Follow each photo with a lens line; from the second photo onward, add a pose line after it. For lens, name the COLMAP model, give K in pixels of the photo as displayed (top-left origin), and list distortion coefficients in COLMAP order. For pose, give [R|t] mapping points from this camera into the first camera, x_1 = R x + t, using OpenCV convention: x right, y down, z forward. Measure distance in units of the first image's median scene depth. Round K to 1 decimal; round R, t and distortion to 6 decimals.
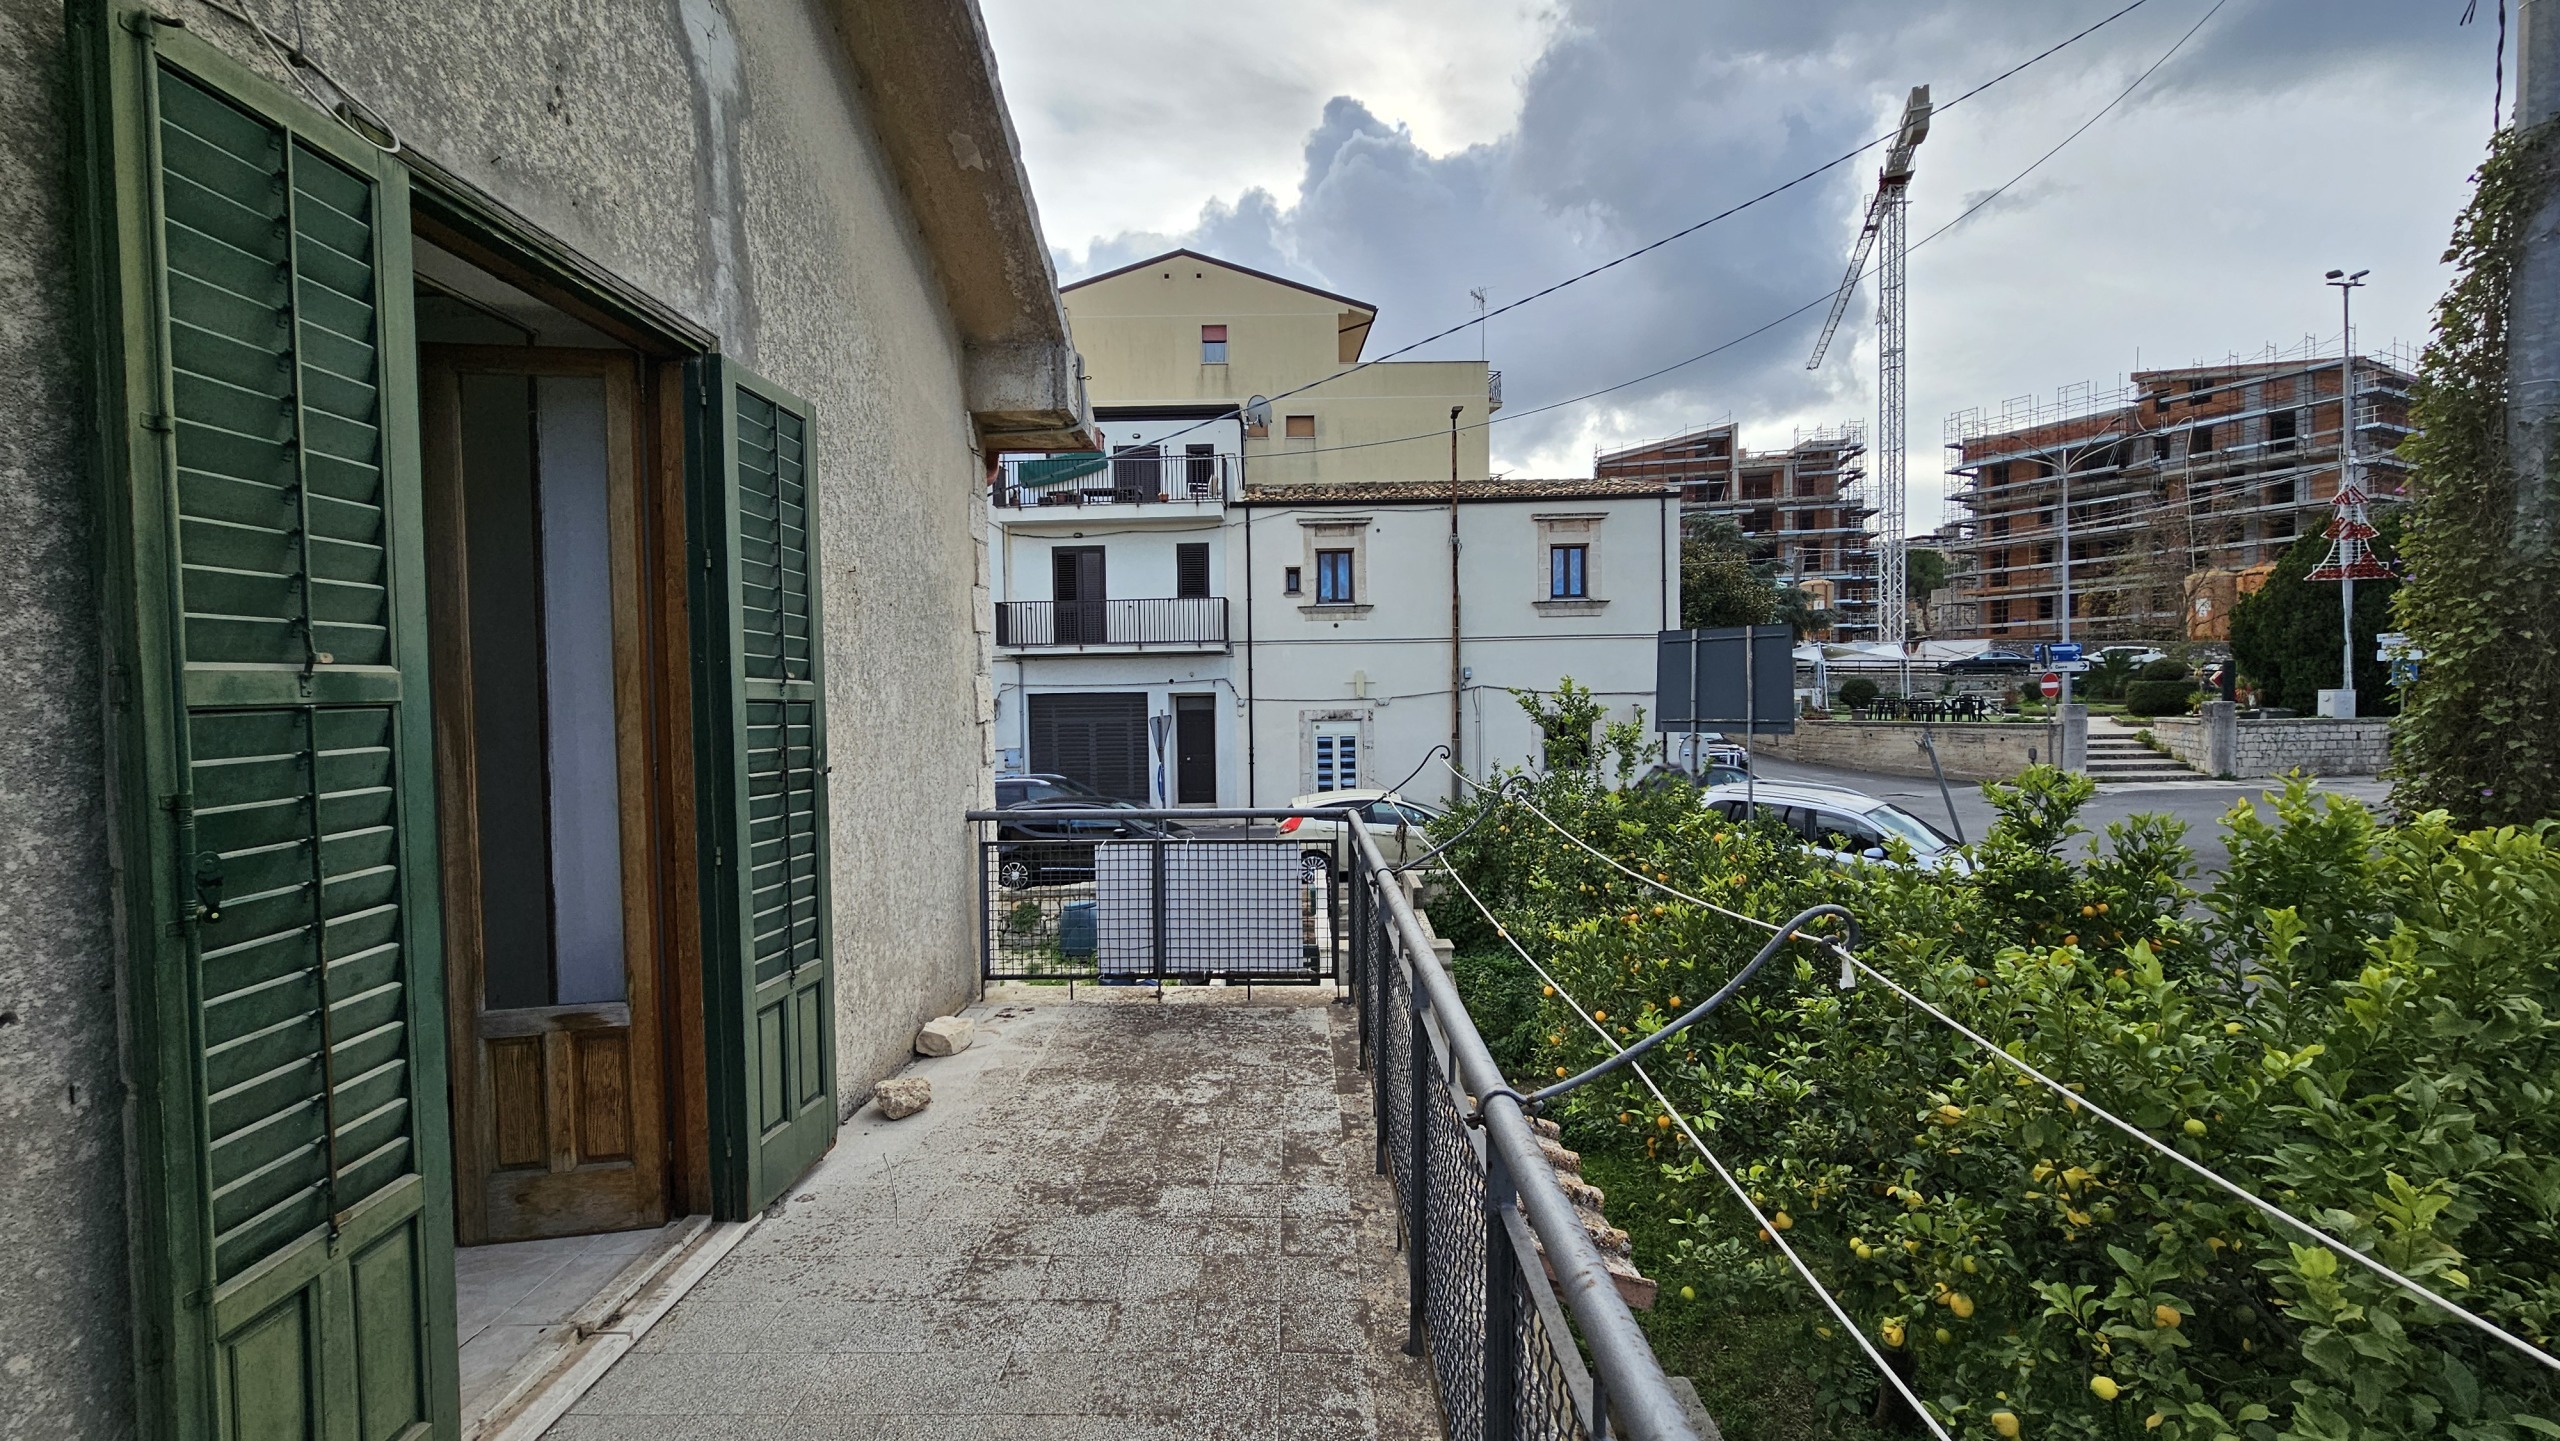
lens RADIAL K [[1047.1, 0, 1266.1], [0, 1047.1, 724.3], [0, 0, 1]] dist [-0.004072, -0.000299]
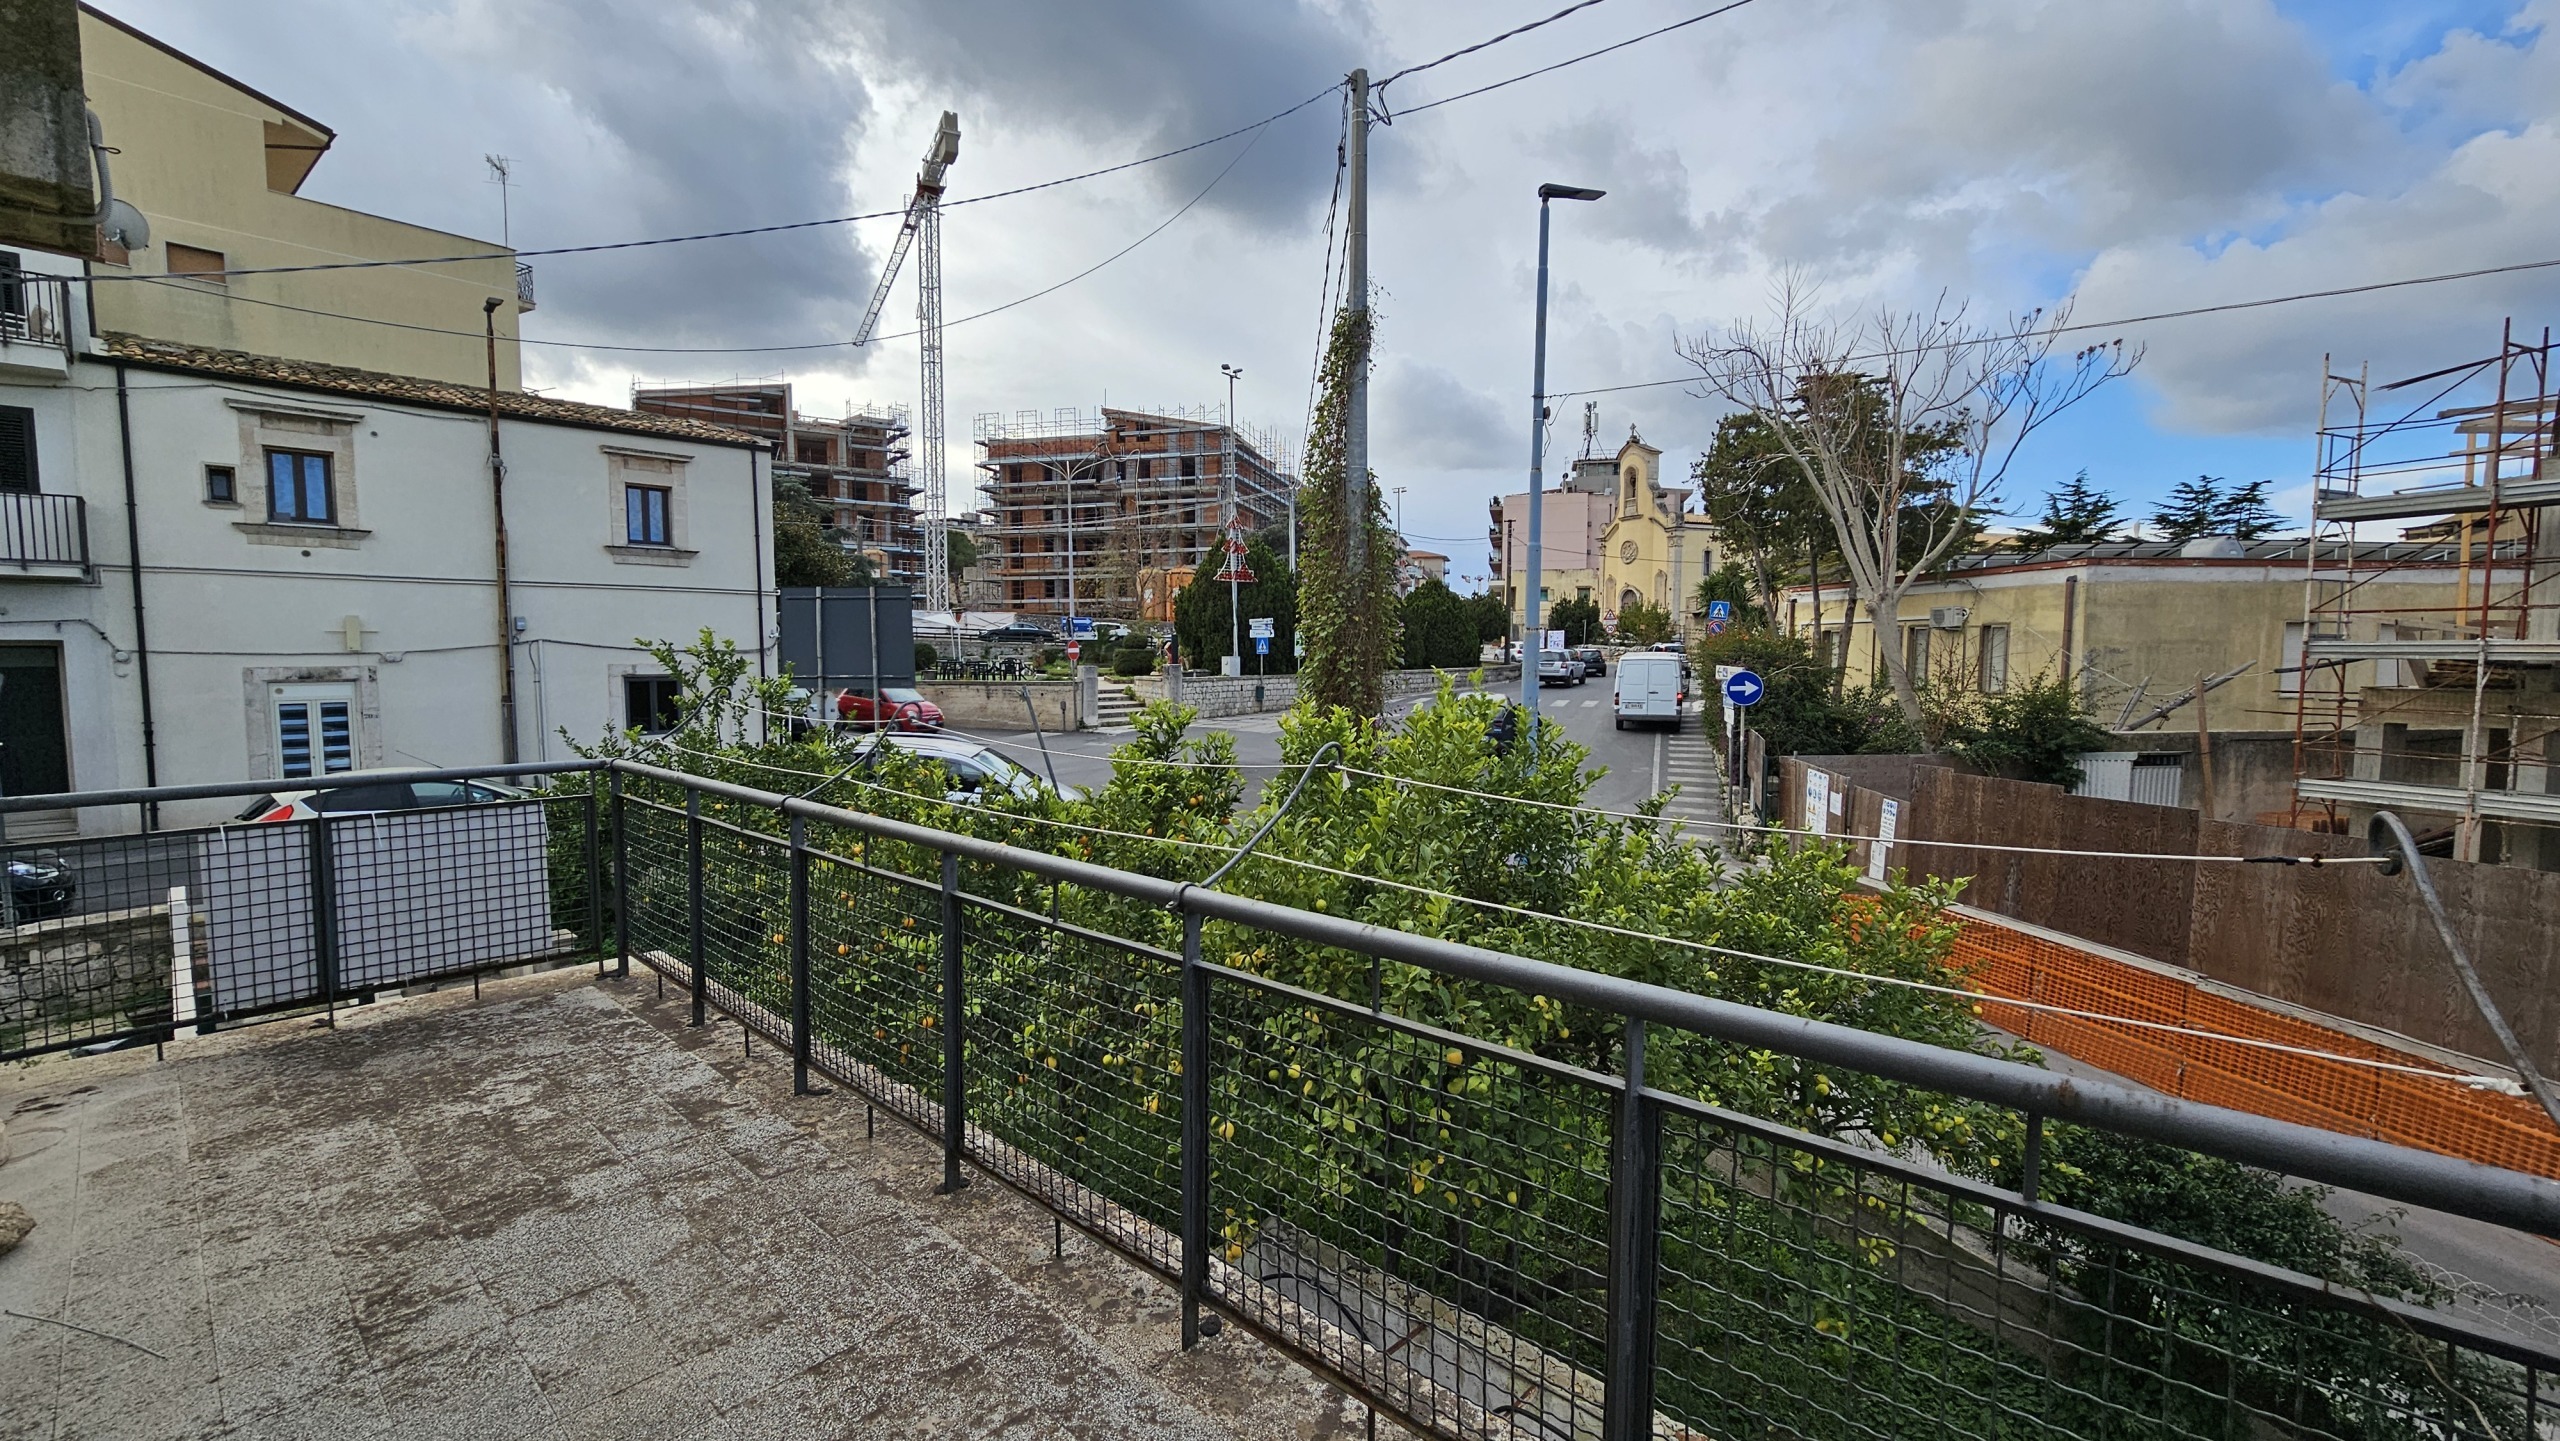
lens RADIAL K [[1047.1, 0, 1266.1], [0, 1047.1, 724.3], [0, 0, 1]] dist [-0.004072, -0.000299]
pose [[0.658707, -0.036572, 0.751511, -0.040995], [0.010554, 0.999169, 0.039373, 0.004034], [-0.752326, -0.018004, 0.658545, -0.000684]]
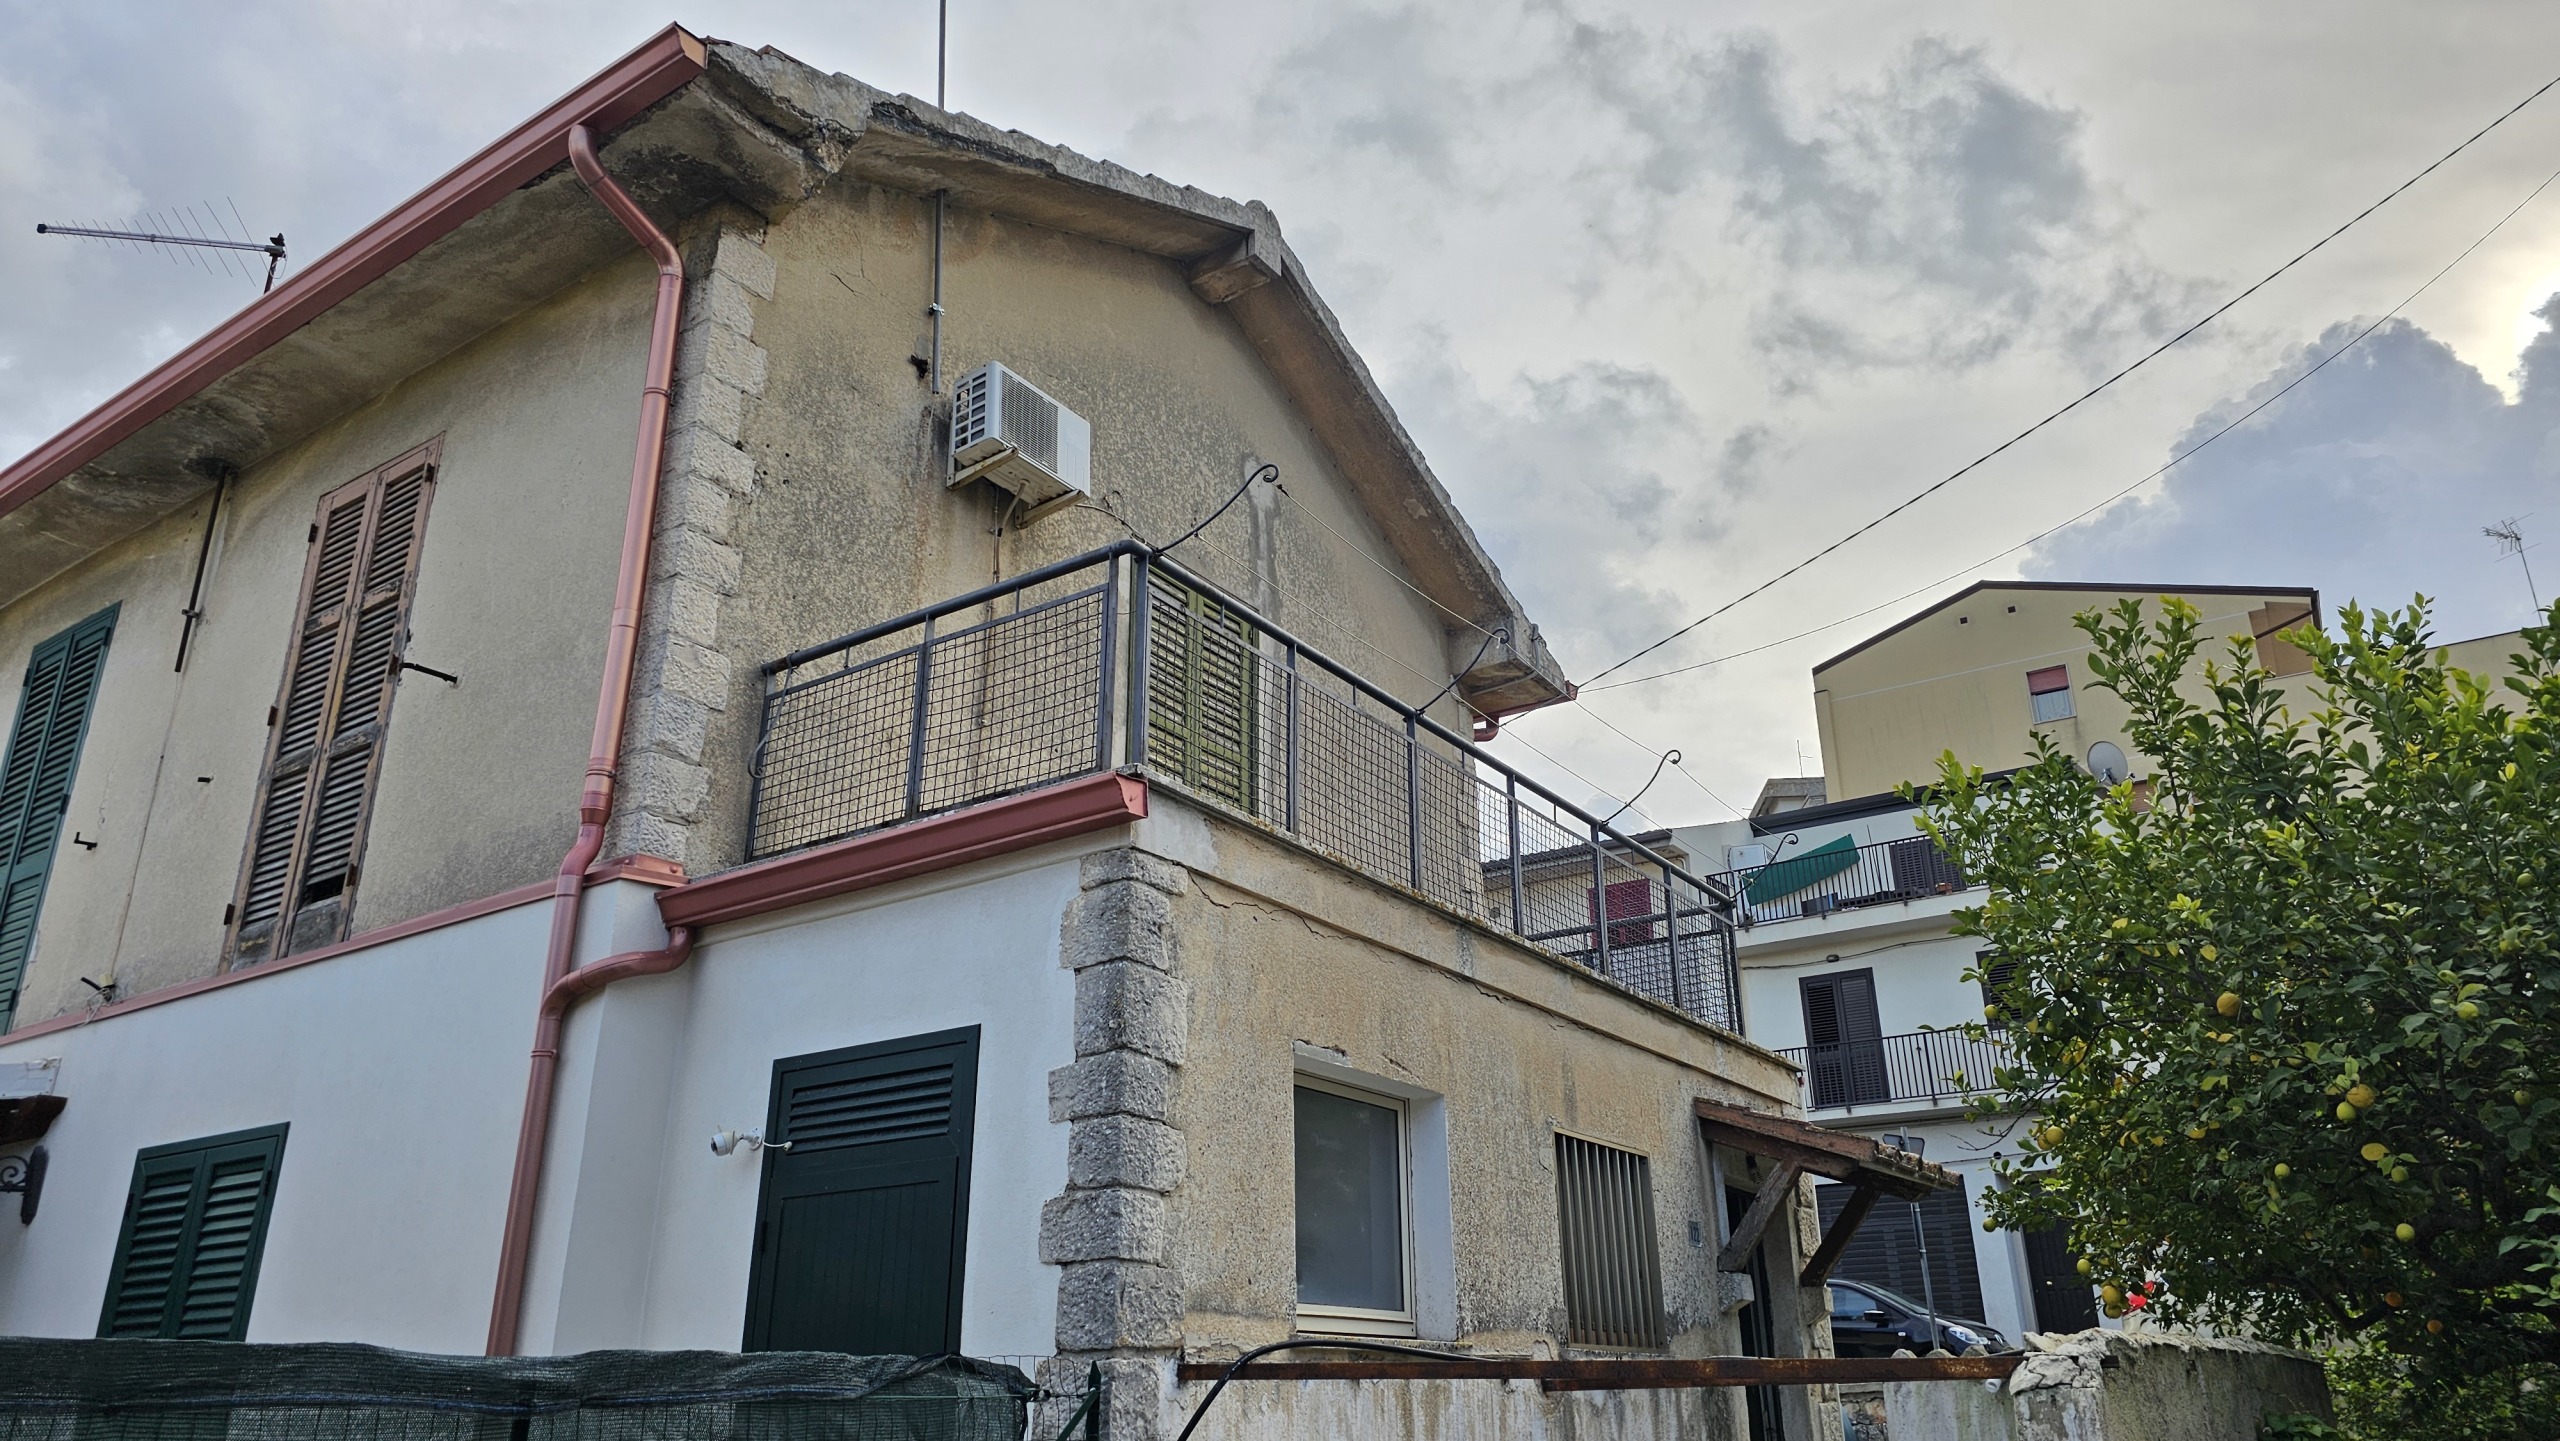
lens RADIAL K [[1703.2, 0, 1296.3], [0, 1703.2, 721.2], [0, 0, 1]] dist [0.073377, -0.074966]
pose [[0.839495, -0.197177, -0.506329, 0.137922], [-0.017279, 0.921677, -0.387572, 0.130402], [0.543092, 0.334114, 0.770337, -0.171126]]
